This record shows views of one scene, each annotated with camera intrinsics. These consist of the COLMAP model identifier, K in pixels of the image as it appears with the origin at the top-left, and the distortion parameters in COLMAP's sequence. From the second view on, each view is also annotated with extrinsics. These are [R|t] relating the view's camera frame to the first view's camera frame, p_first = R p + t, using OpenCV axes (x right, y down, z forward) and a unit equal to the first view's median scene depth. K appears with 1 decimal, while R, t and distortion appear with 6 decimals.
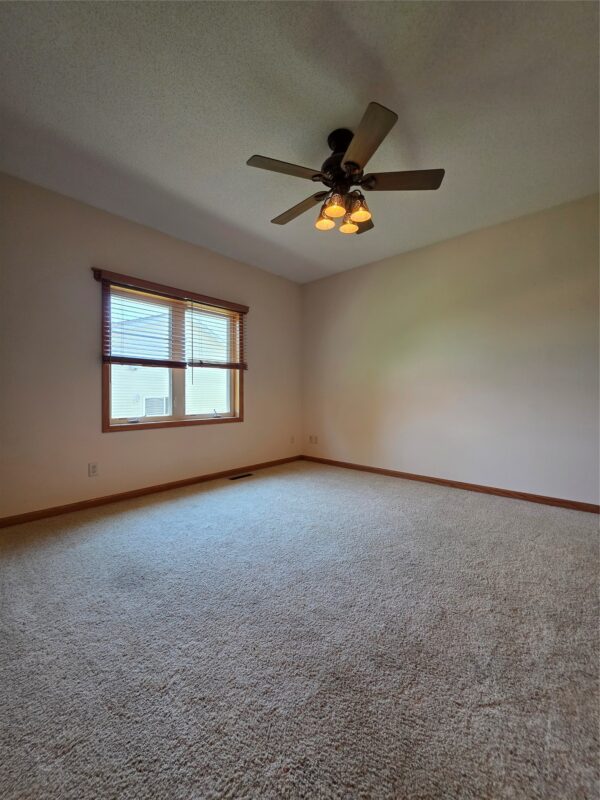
lens RADIAL K [[321.4, 0, 300.0], [0, 321.4, 400.0], [0, 0, 1]] dist [0.000033, -0.000001]
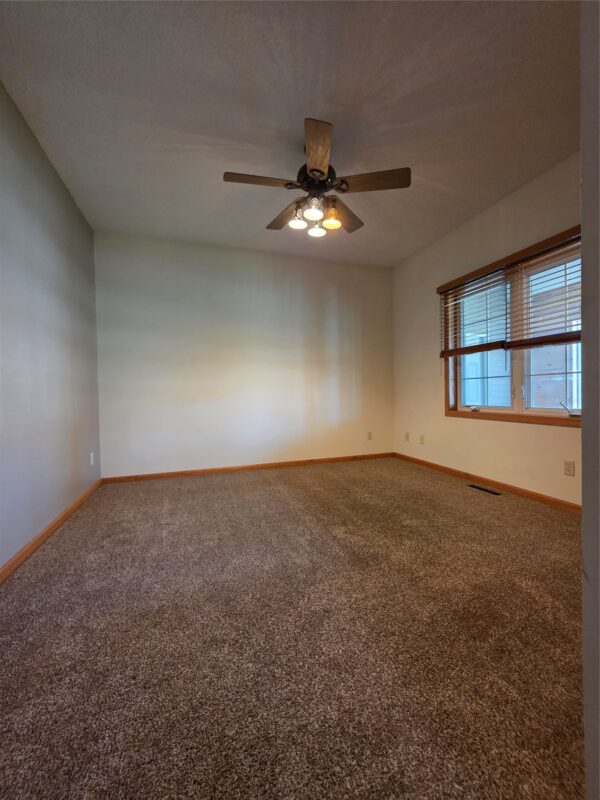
lens RADIAL K [[321.4, 0, 300.0], [0, 321.4, 400.0], [0, 0, 1]] dist [0.000033, -0.000001]
pose [[-0.486631, 0.033451, -0.872967, 0.701022], [0.016042, 0.999440, 0.029355, -0.005122], [0.873460, 0.000281, -0.486896, 1.032570]]
